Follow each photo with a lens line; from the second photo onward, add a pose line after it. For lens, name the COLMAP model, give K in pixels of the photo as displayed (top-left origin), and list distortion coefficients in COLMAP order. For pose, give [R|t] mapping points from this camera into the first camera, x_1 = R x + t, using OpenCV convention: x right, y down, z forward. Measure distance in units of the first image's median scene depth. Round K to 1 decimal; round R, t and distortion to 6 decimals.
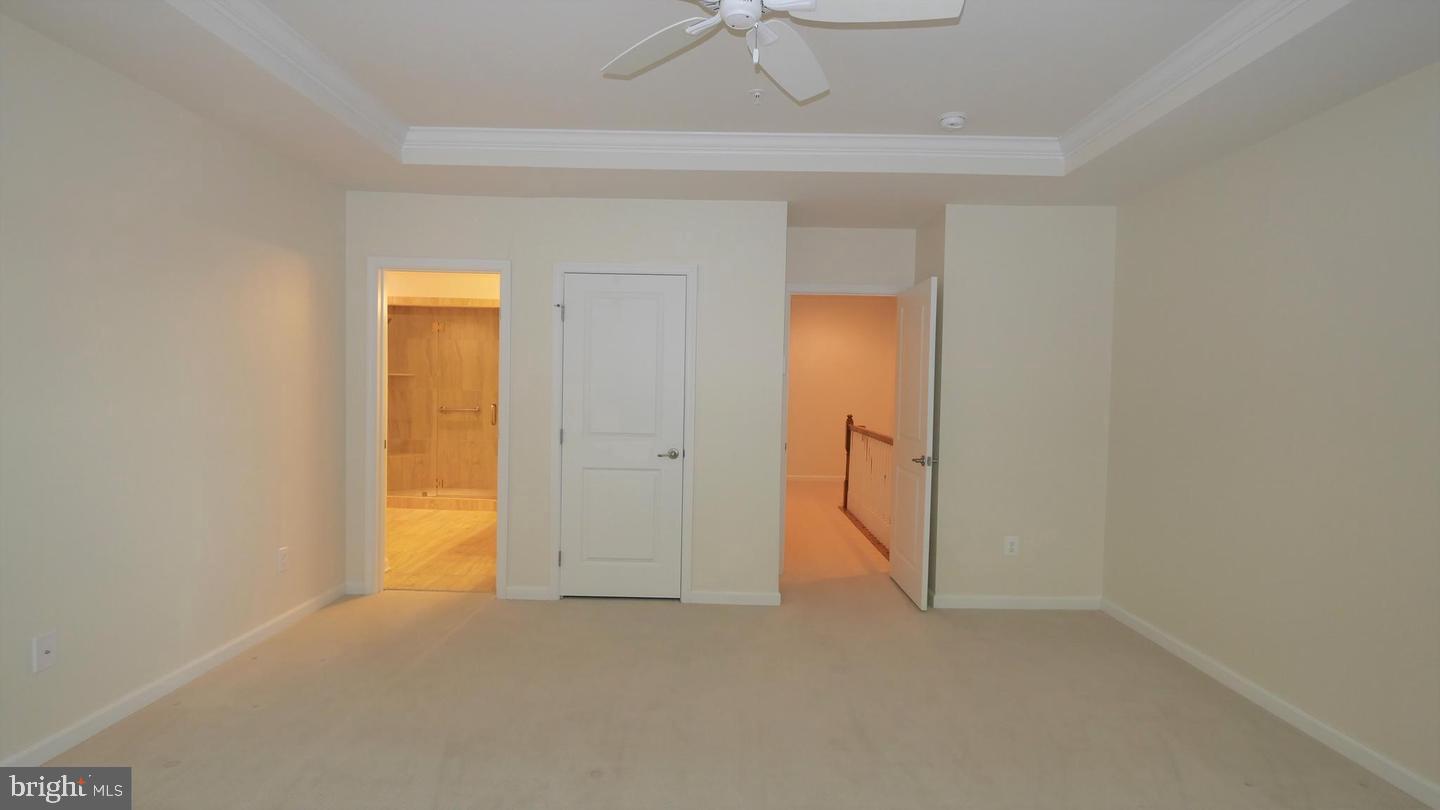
lens RADIAL K [[692.5, 0, 729.3], [0, 692.5, 405.8], [0, 0, 1]] dist [-0.003428, -0.001782]
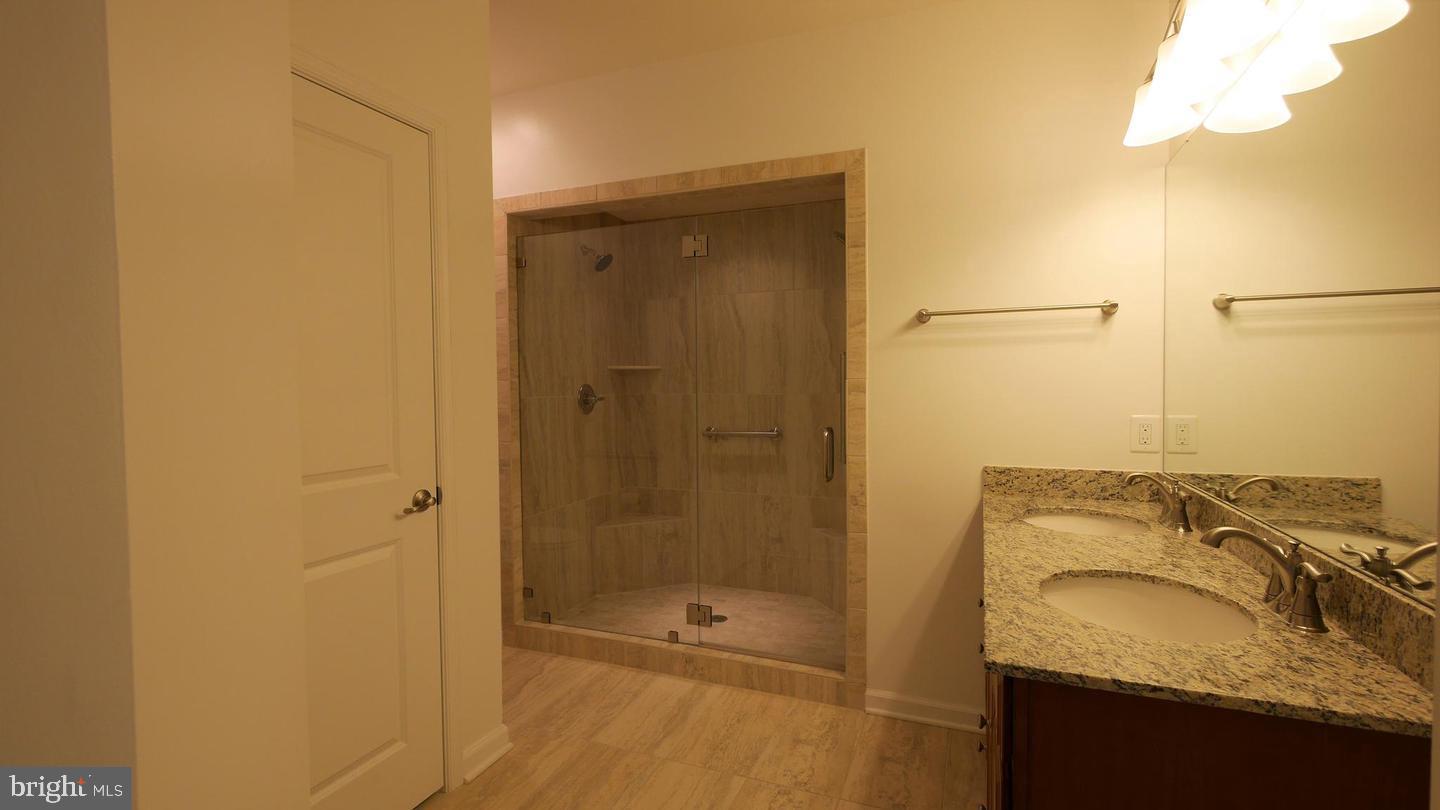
lens RADIAL K [[692.5, 0, 729.3], [0, 692.5, 405.8], [0, 0, 1]] dist [-0.003428, -0.001782]
pose [[0.931025, -0.019997, -0.364407, -0.215940], [0.019849, 0.999794, -0.004154, -0.012190], [0.364415, -0.003366, 0.931230, 0.532058]]
